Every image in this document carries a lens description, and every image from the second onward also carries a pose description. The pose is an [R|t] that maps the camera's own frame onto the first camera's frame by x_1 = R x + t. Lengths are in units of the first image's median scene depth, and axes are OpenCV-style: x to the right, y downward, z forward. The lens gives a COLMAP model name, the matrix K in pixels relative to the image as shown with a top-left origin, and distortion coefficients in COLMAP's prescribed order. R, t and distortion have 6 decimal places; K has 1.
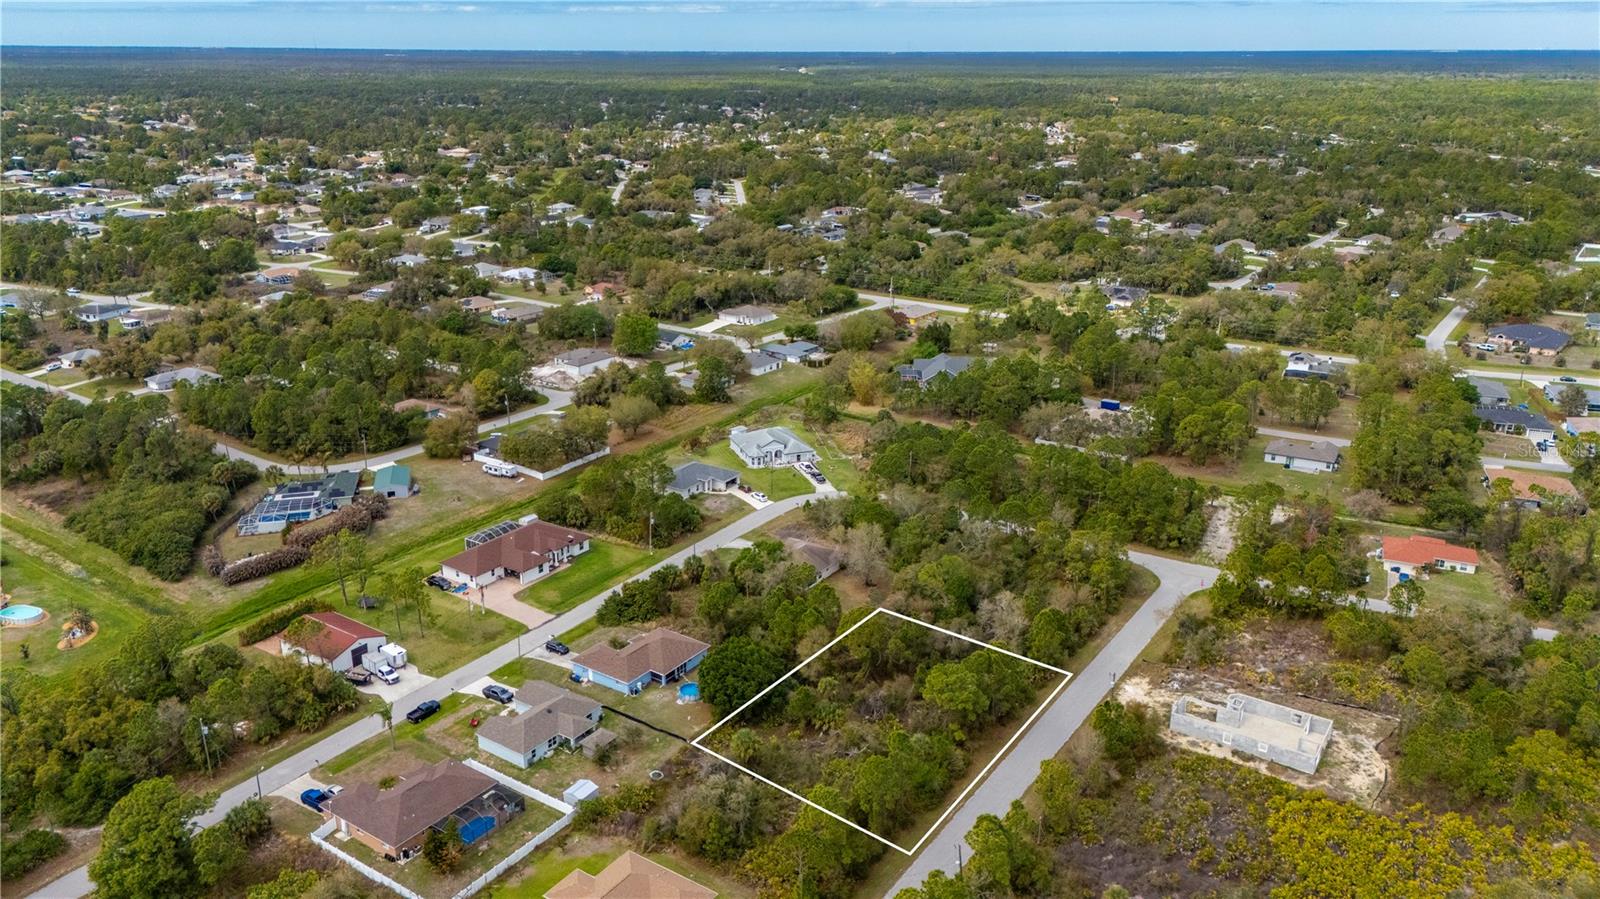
lens RADIAL K [[1134.4, 0, 800.0], [0, 1134.4, 449.5], [0, 0, 1]] dist [0.144097, -0.212219]
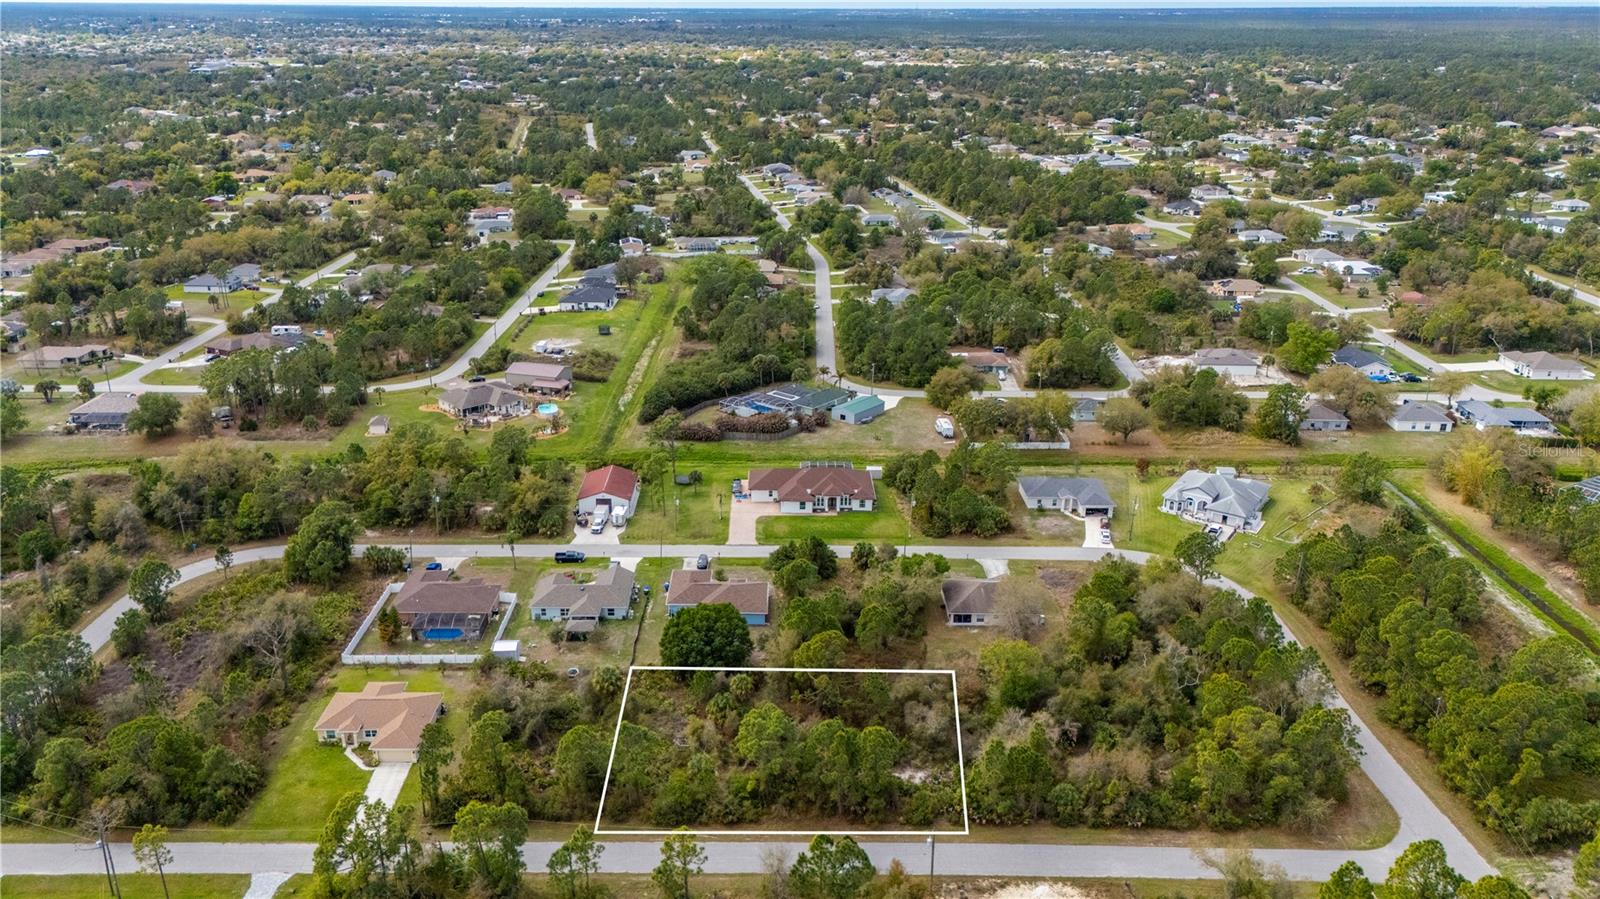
lens RADIAL K [[1180.1, 0, 800.0], [0, 1180.1, 449.5], [0, 0, 1]] dist [0.116994, -0.109246]
pose [[0.569982, 0.285009, -0.770643, 0.508433], [-0.275724, 0.949874, 0.147363, -0.088795], [0.774014, 0.128491, 0.619995, 0.283843]]
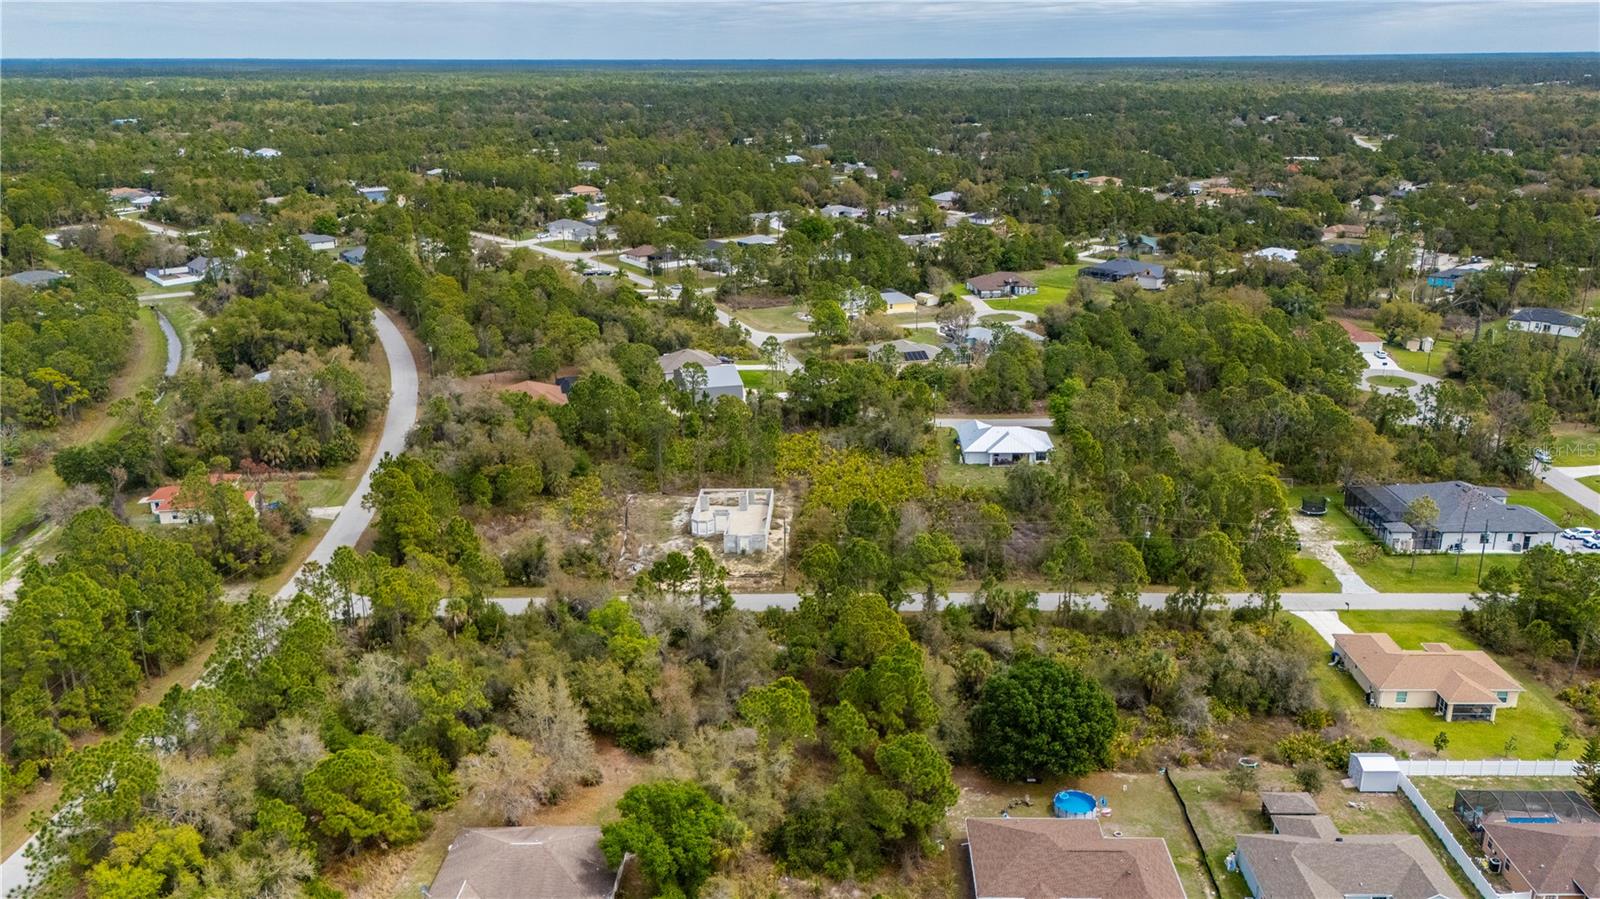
lens RADIAL K [[1250.3, 0, 862.1], [0, 1250.3, 454.9], [0, 0, 1]] dist [0.055118, -0.002028]
pose [[-0.566245, -0.248891, 0.785761, -0.355022], [0.272297, 0.843306, 0.463345, -0.195021], [-0.777960, 0.476327, -0.409745, 0.901911]]
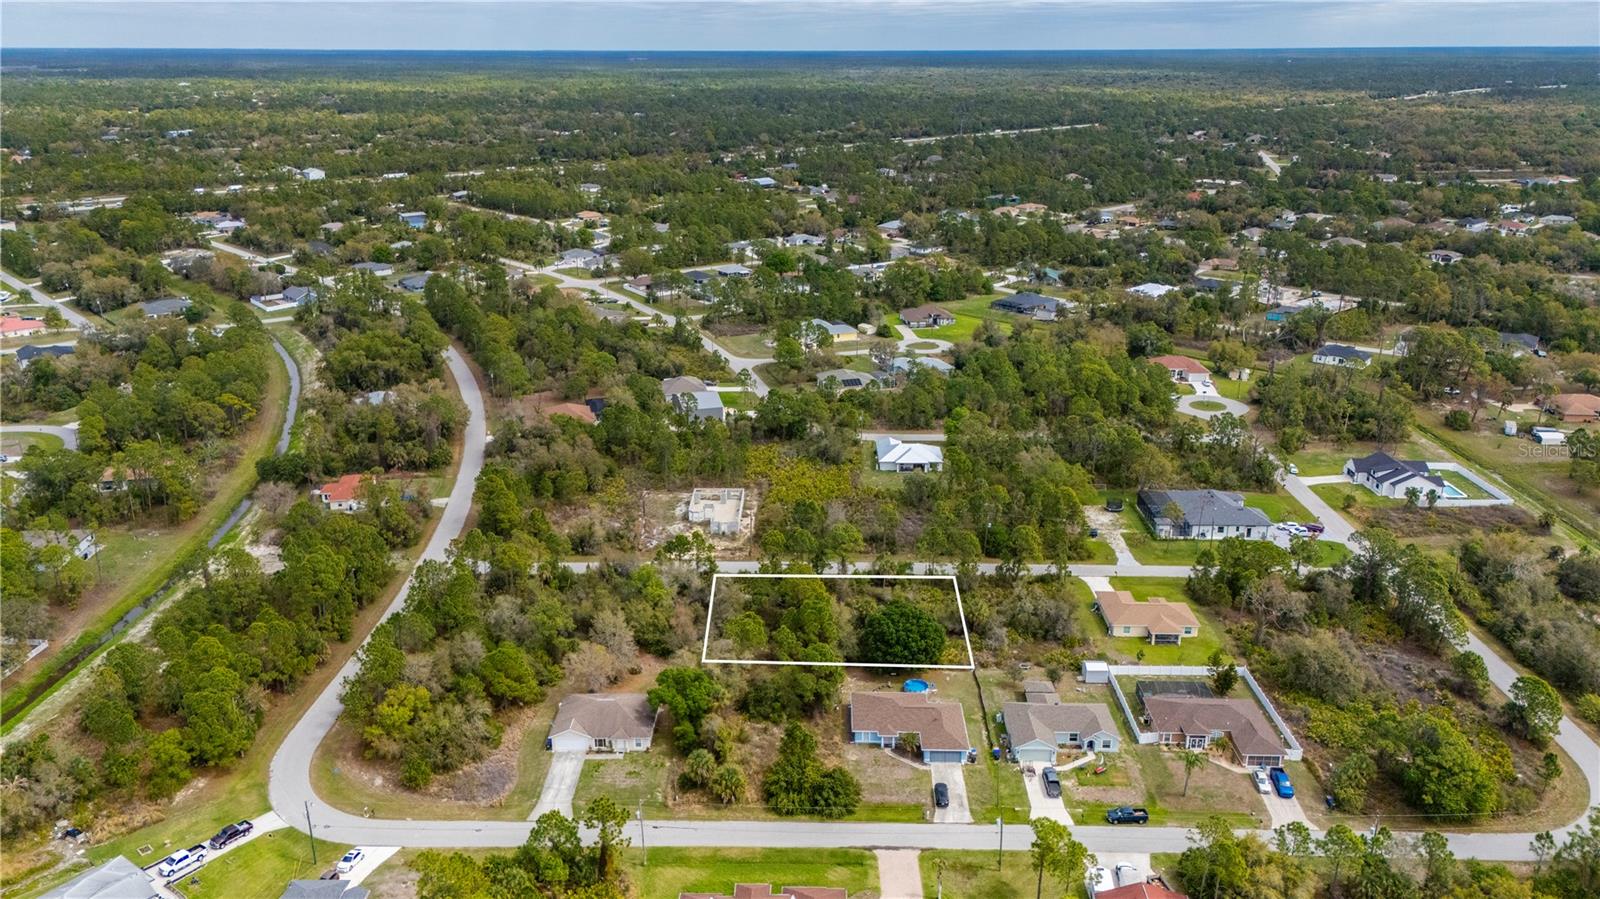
lens RADIAL K [[1180.1, 0, 800.0], [0, 1180.1, 449.5], [0, 0, 1]] dist [0.116994, -0.109246]
pose [[-0.542774, -0.269754, 0.795380, -0.589097], [0.278786, 0.835458, 0.473591, -0.356066], [-0.792260, 0.478794, -0.378261, 0.984867]]
